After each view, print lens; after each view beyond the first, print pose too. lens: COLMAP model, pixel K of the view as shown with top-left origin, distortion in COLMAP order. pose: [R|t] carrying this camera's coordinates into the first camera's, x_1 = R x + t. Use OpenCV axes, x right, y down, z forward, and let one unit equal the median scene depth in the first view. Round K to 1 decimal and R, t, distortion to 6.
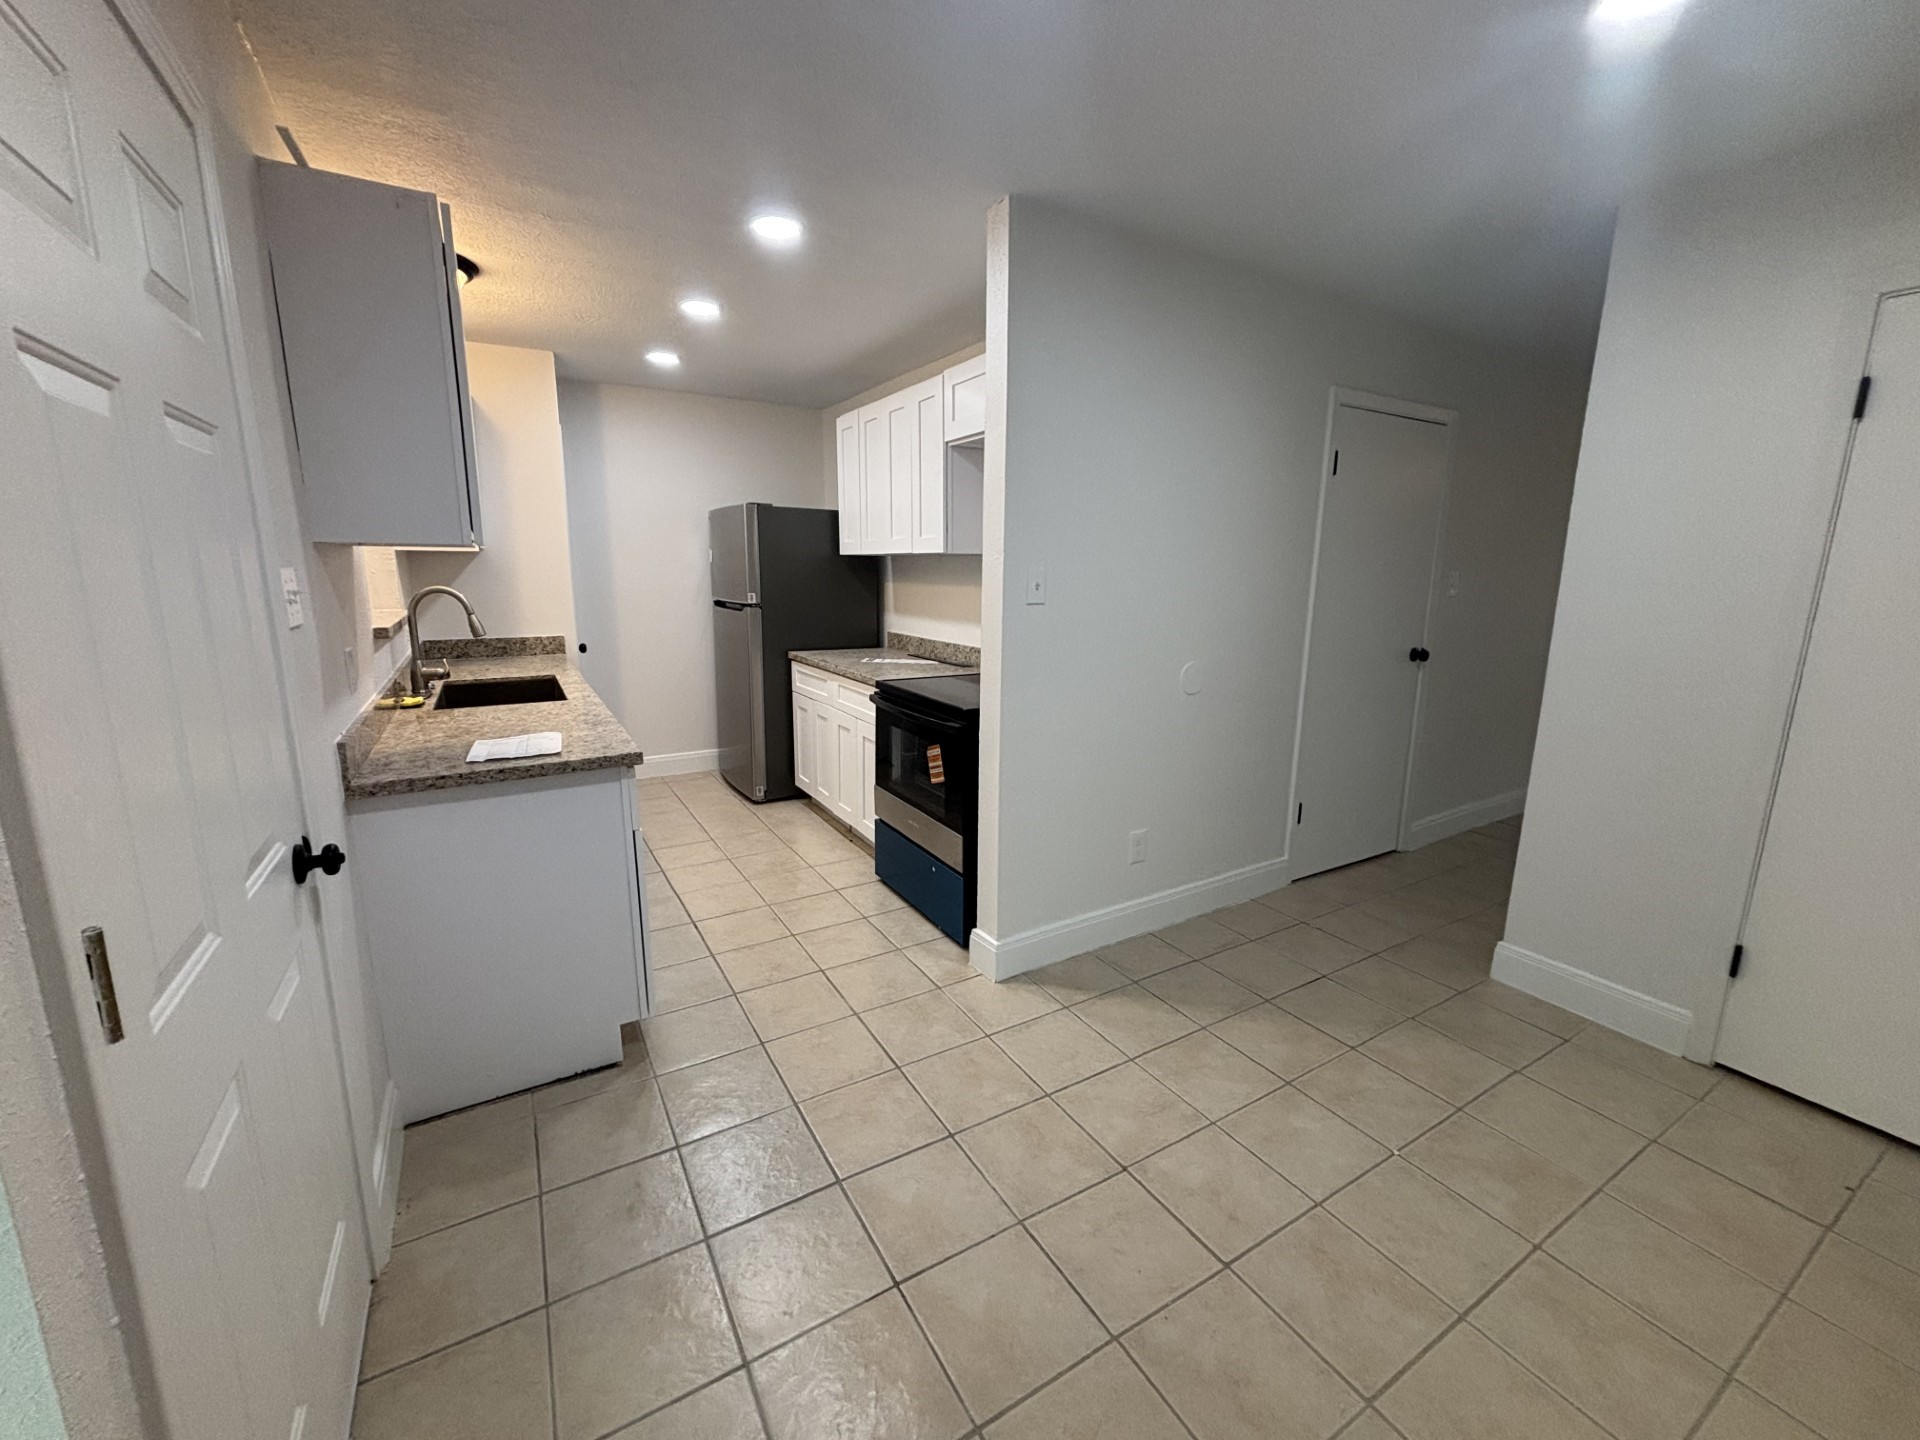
lens RADIAL K [[769.2, 0, 954.2], [0, 769.2, 719.2], [0, 0, 1]] dist [-0.004565, 0.000282]
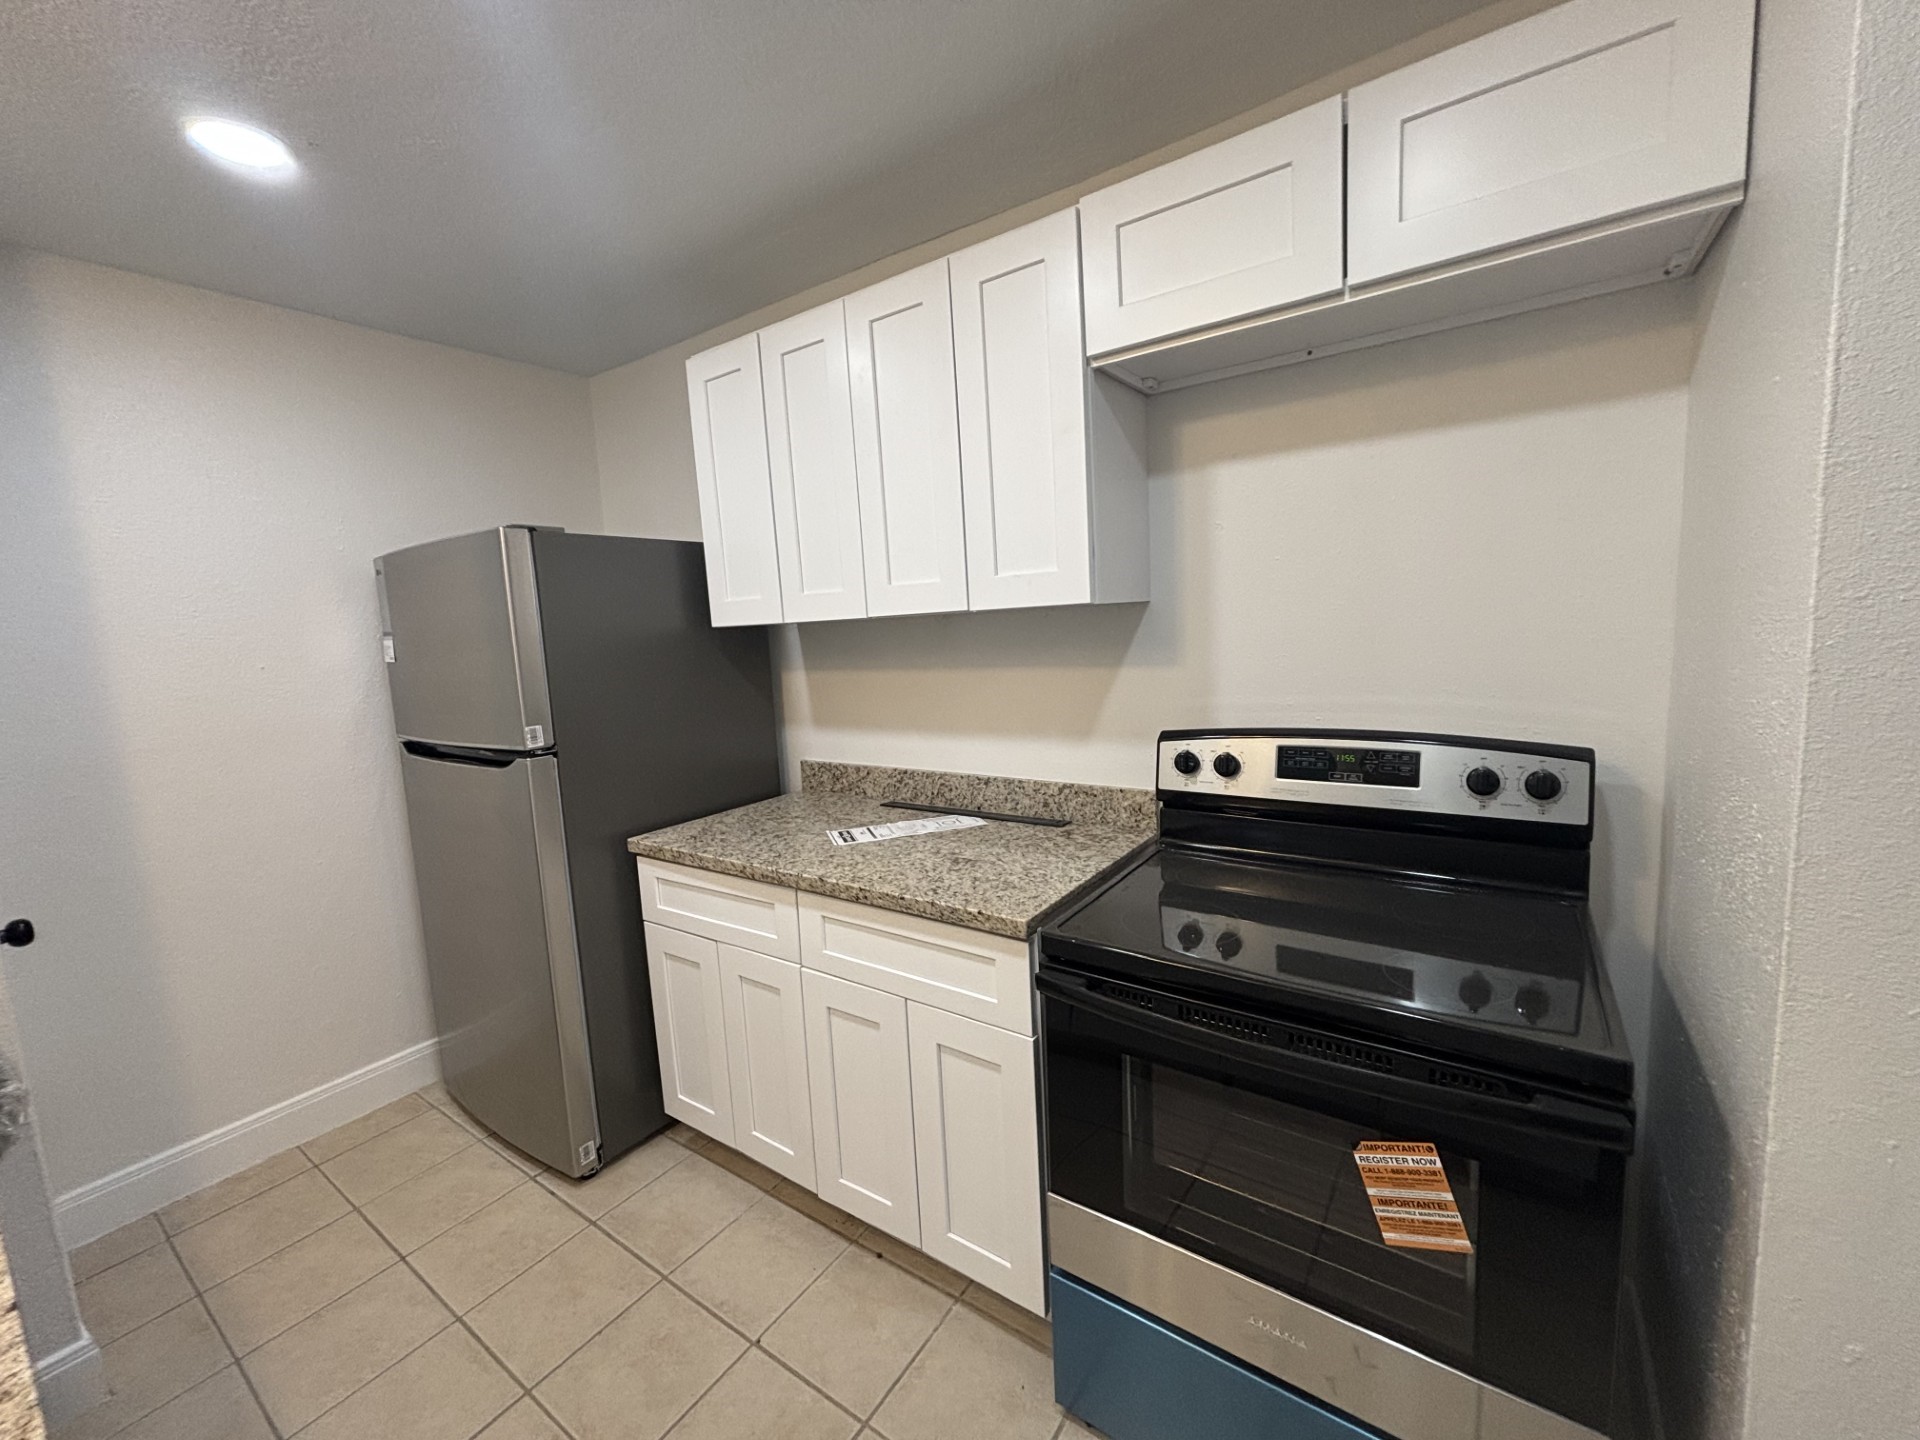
lens RADIAL K [[769.2, 0, 967.5], [0, 769.2, 708.4], [0, 0, 1]] dist [-0.004565, 0.000282]
pose [[0.909083, -0.111682, 0.401367, -0.206827], [0.147732, 0.987211, -0.059913, -0.107641], [-0.389543, 0.113761, 0.913956, 0.483582]]
